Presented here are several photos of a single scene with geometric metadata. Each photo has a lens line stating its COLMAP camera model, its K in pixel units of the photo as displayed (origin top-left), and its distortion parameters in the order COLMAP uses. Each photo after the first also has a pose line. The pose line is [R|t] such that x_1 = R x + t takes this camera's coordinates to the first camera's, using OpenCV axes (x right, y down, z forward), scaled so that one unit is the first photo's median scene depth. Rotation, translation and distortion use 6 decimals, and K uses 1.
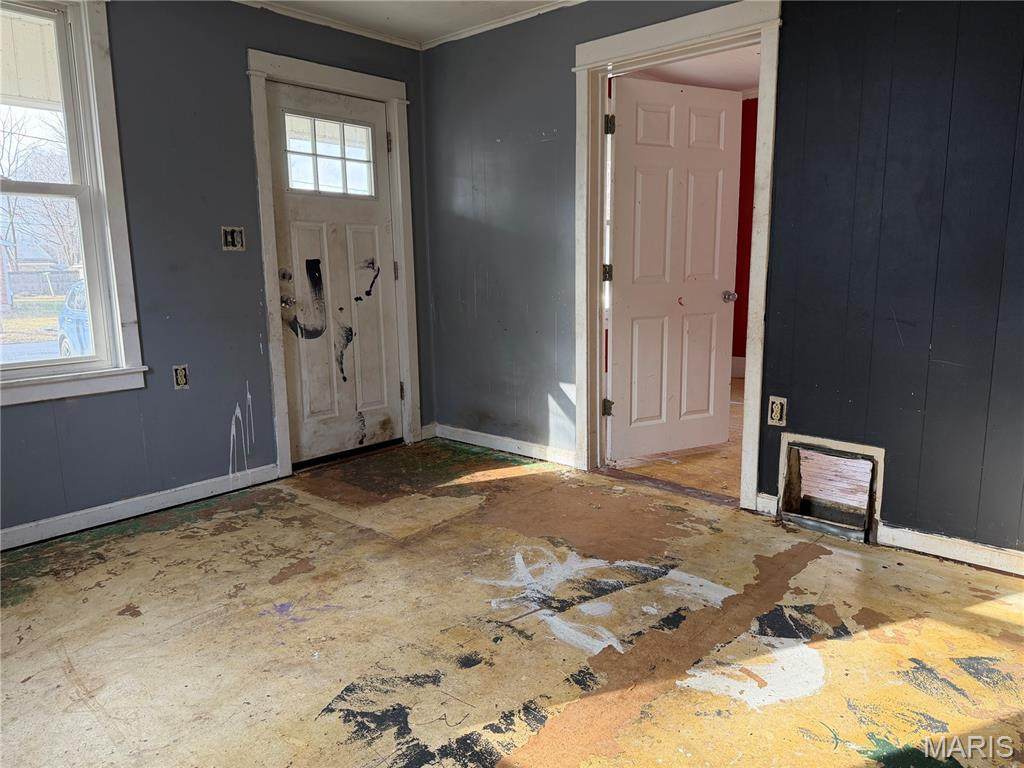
lens RADIAL K [[714.0, 0, 511.6], [0, 714.0, 383.9], [0, 0, 1]] dist [0.135361, -0.200880]
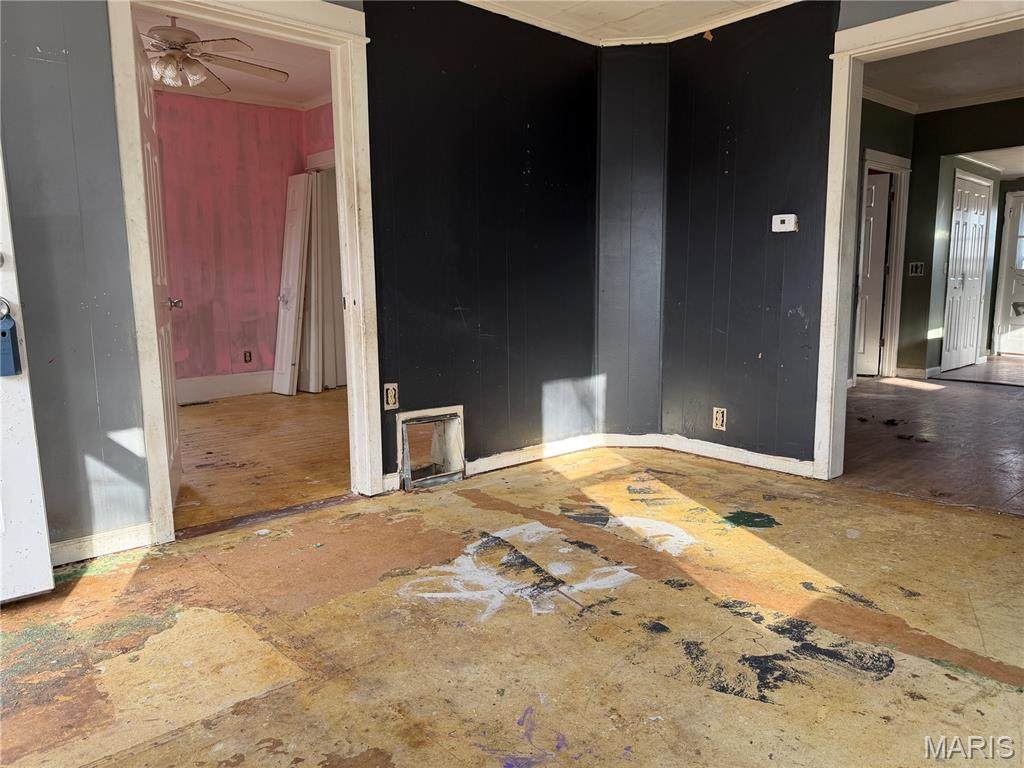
lens RADIAL K [[714.0, 0, 511.6], [0, 714.0, 383.9], [0, 0, 1]] dist [0.135361, -0.200880]
pose [[0.111622, -0.128251, 0.985440, -0.825961], [0.173109, 0.978985, 0.107803, -0.080089], [-0.978557, 0.158555, 0.131477, 0.795996]]
